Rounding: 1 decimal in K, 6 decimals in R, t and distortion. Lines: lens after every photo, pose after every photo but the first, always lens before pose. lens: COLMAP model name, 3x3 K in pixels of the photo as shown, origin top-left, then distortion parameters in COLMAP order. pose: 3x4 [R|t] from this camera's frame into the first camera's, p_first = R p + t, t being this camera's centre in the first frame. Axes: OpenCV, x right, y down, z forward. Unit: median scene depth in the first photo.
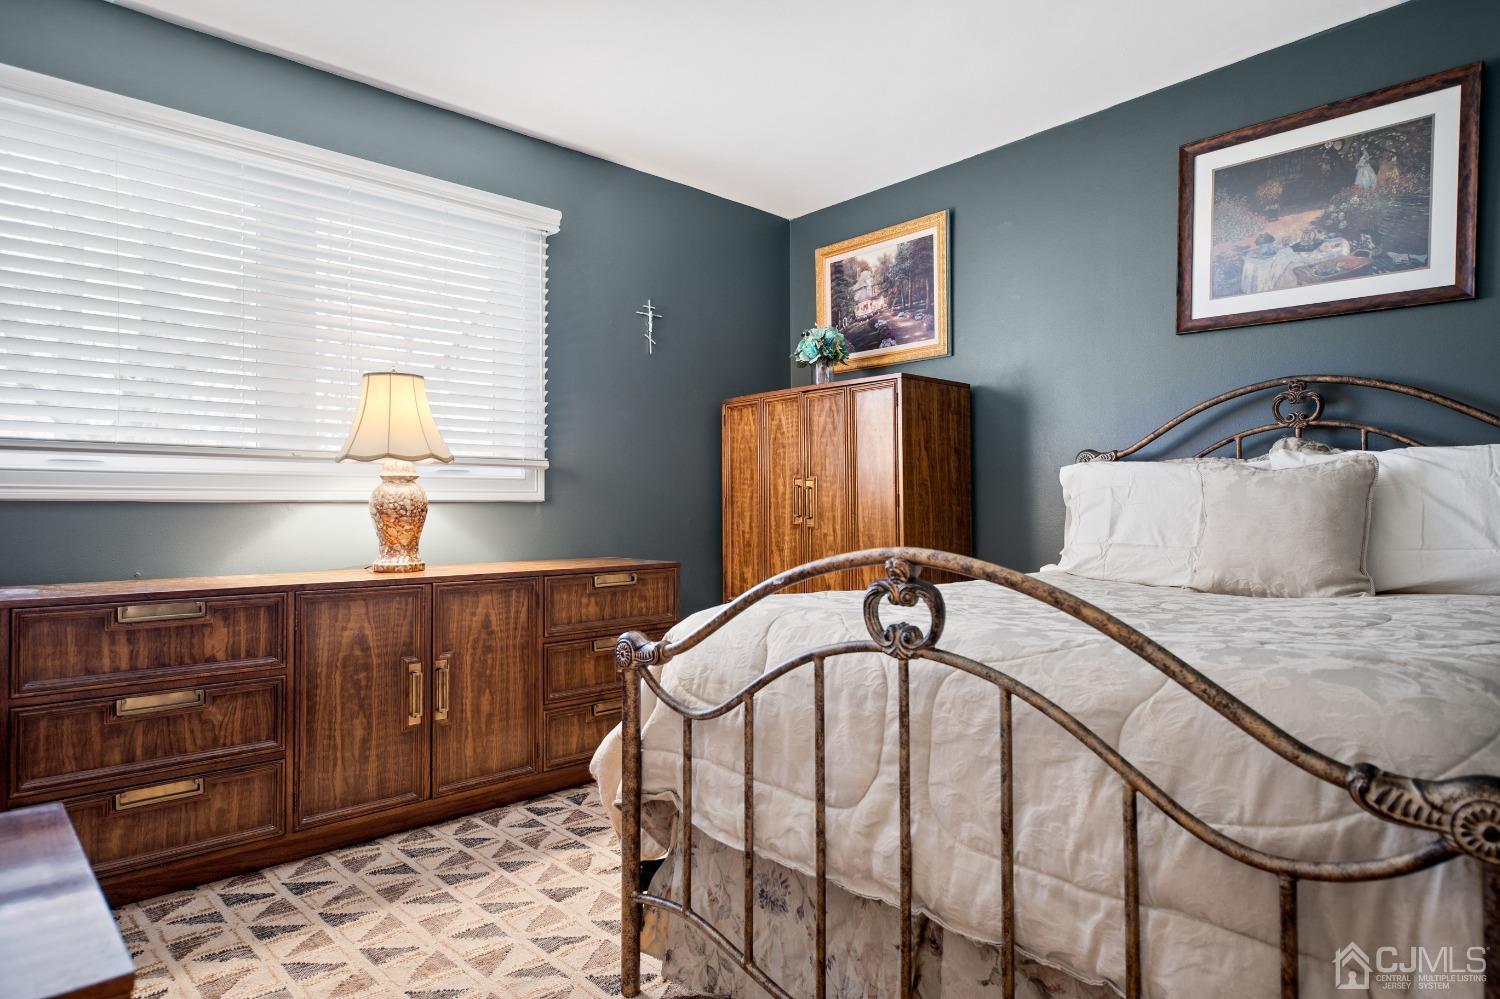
lens RADIAL K [[872.9, 0, 753.2], [0, 872.9, 503.3], [0, 0, 1]] dist [0.008266, 0.001479]
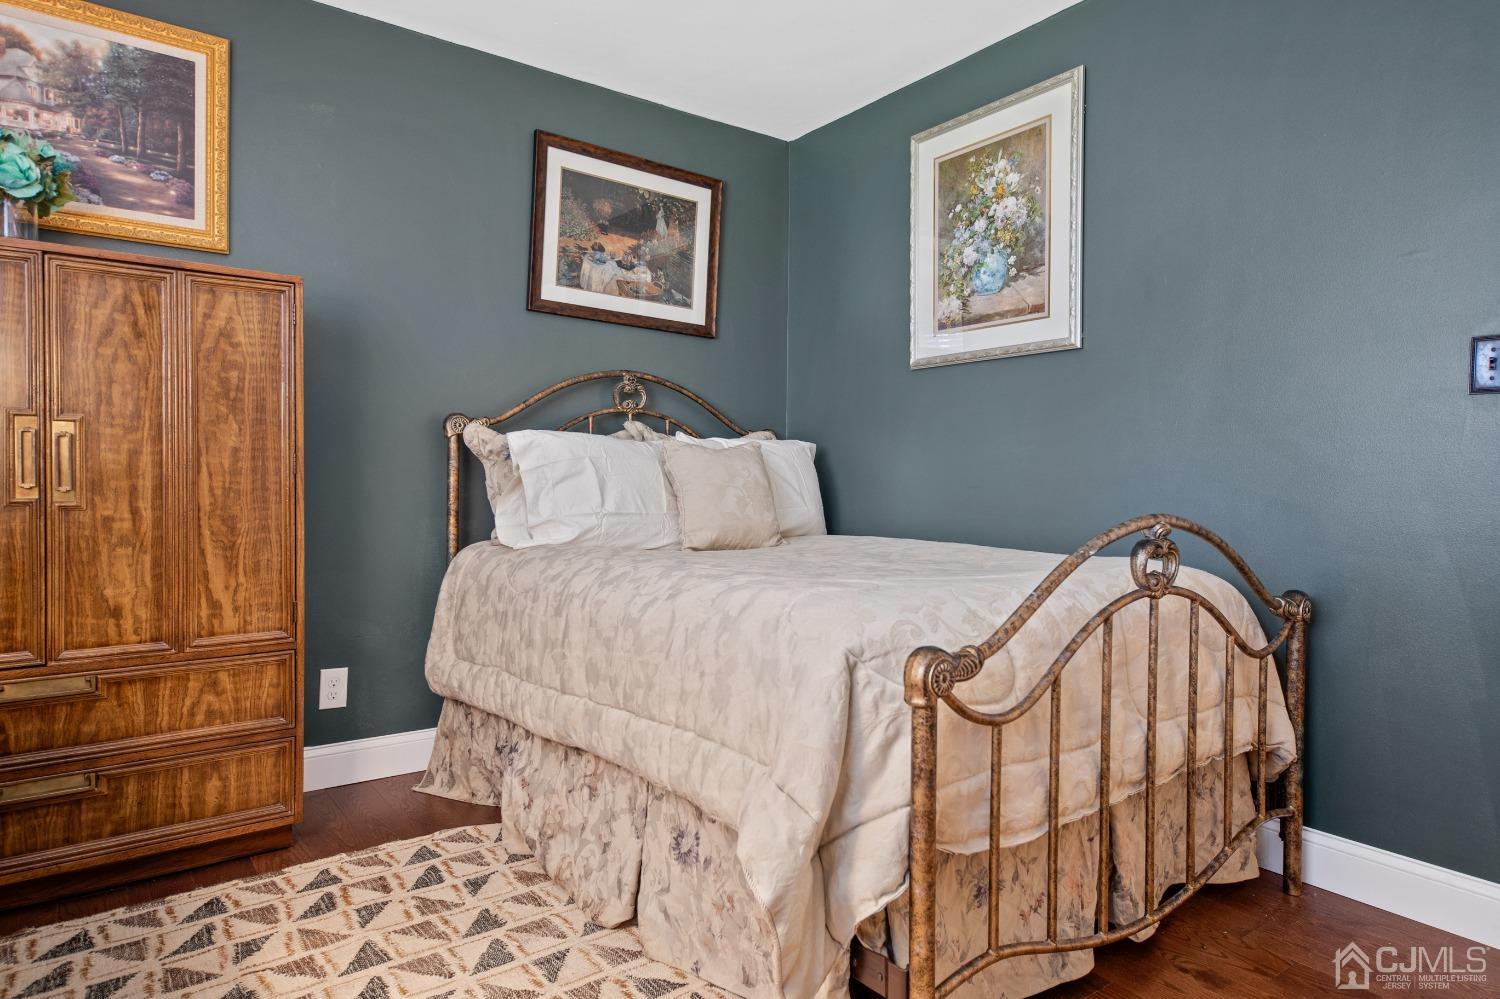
lens RADIAL K [[886.3, 0, 753.4], [0, 886.3, 477.9], [0, 0, 1]] dist [0.007580, 0.005067]
pose [[0.108527, 0.006985, 0.994069, -0.555442], [-0.016245, 0.999854, -0.005252, 0.006888], [-0.993961, -0.015578, 0.108624, 0.657286]]
